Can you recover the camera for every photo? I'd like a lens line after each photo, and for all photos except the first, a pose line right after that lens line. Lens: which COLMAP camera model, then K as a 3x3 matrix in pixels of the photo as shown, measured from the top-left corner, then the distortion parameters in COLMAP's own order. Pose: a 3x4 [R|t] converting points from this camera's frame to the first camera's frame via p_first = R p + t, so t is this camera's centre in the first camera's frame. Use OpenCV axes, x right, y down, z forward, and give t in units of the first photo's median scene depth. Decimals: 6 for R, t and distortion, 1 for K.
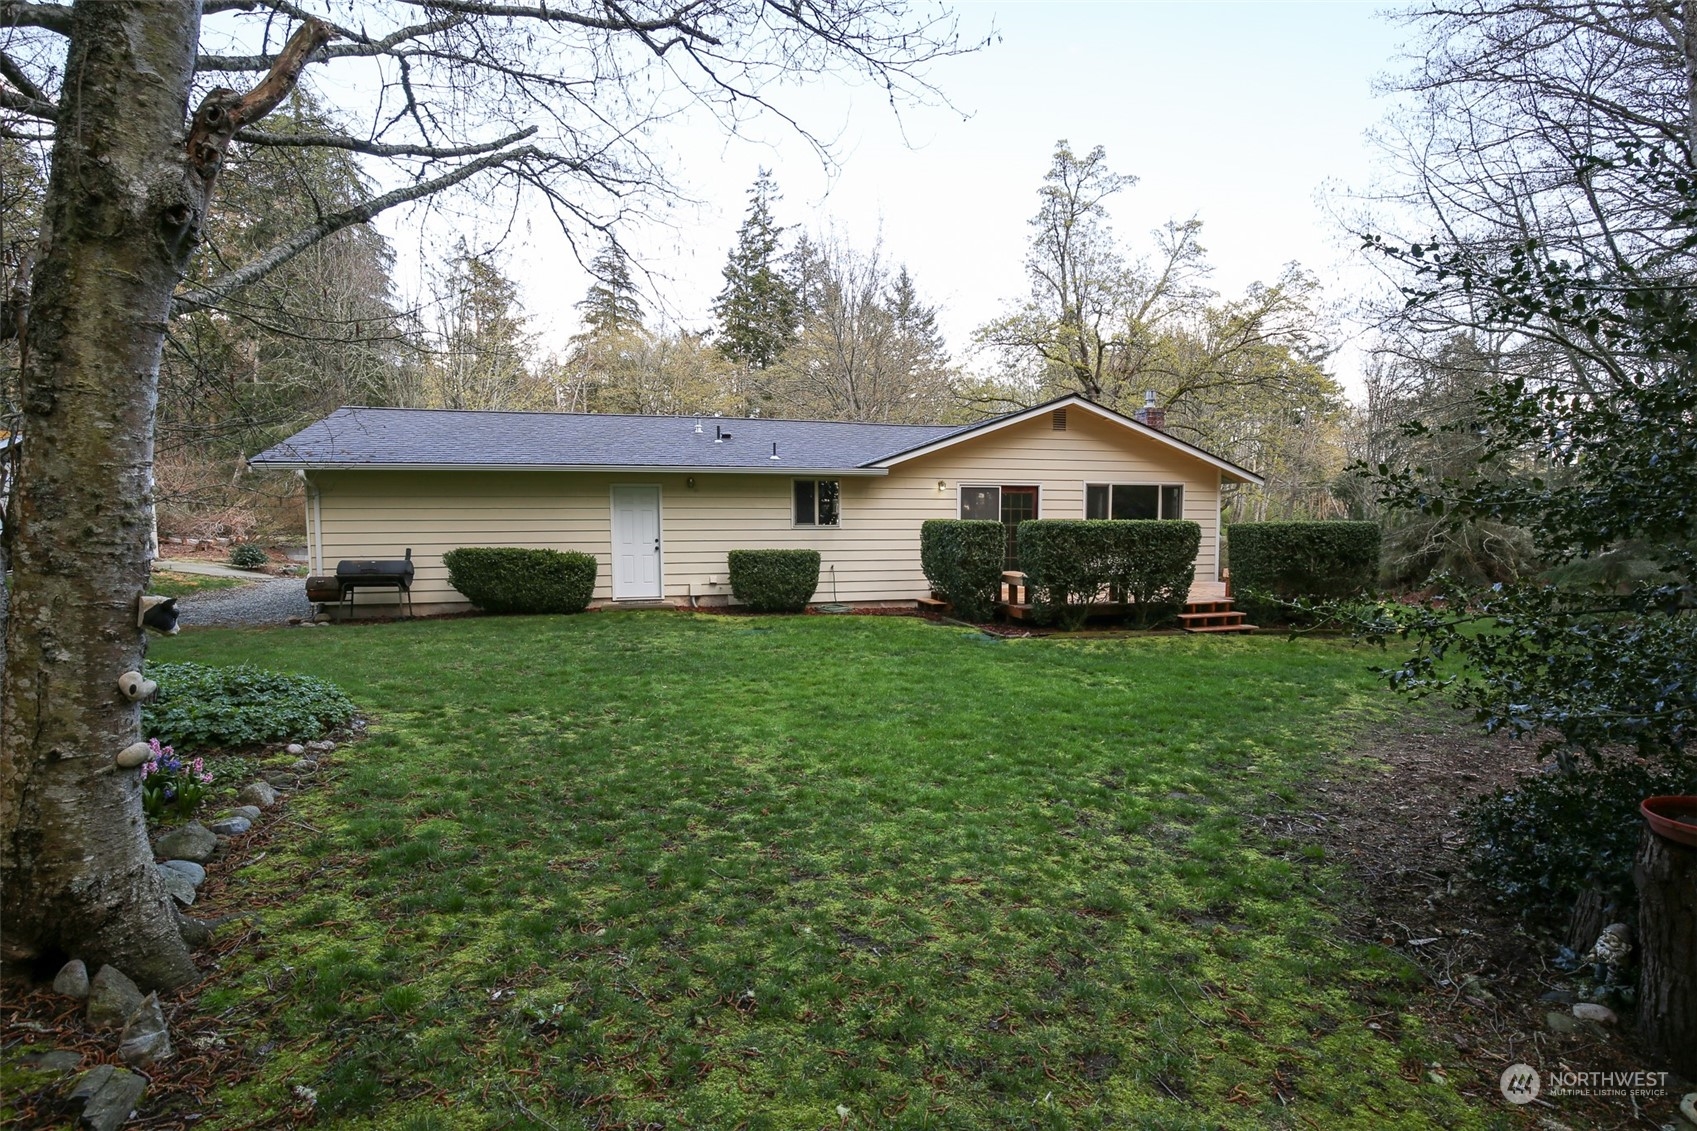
lens RADIAL K [[752.1, 0, 855.1], [0, 752.1, 581.3], [0, 0, 1]] dist [-0.029924, -0.000203]
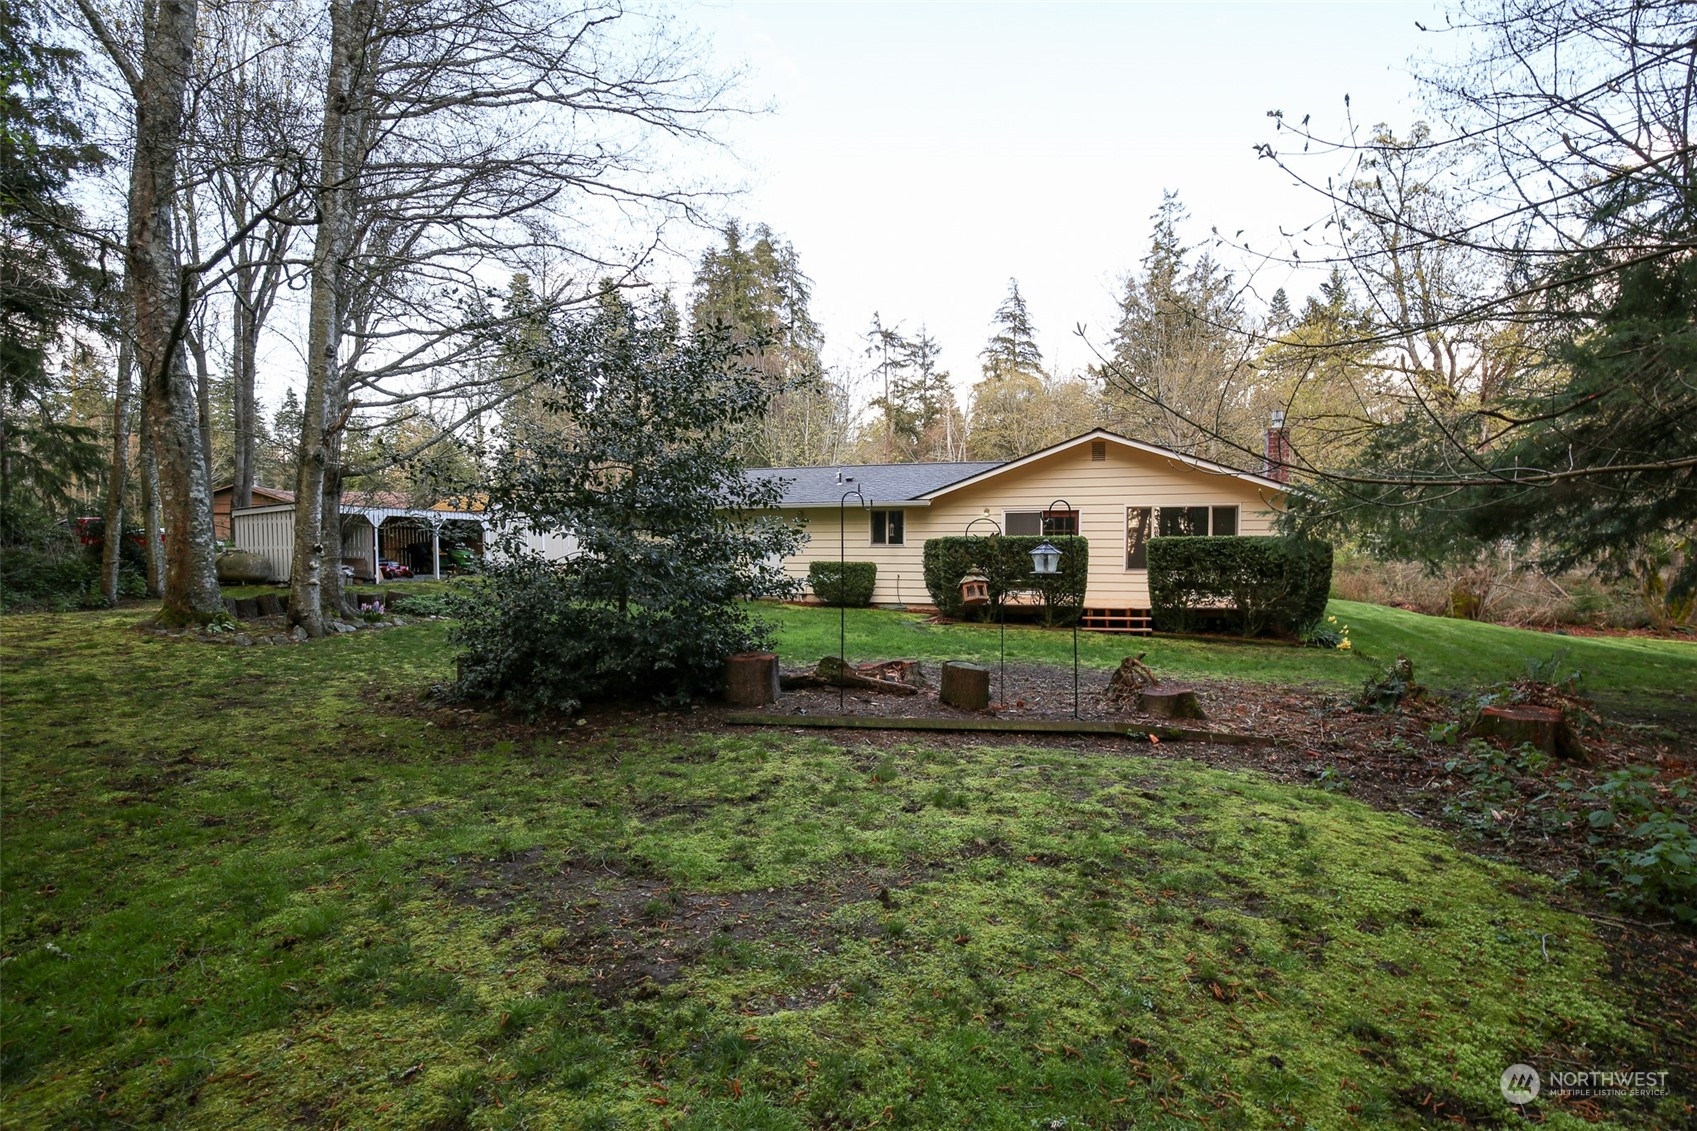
lens RADIAL K [[752.1, 0, 855.1], [0, 752.1, 581.3], [0, 0, 1]] dist [-0.029924, -0.000203]
pose [[0.852851, 0.021080, -0.521728, 0.526663], [-0.044300, 0.998503, -0.032072, 0.031335], [0.520271, 0.050465, 0.852509, -0.136733]]
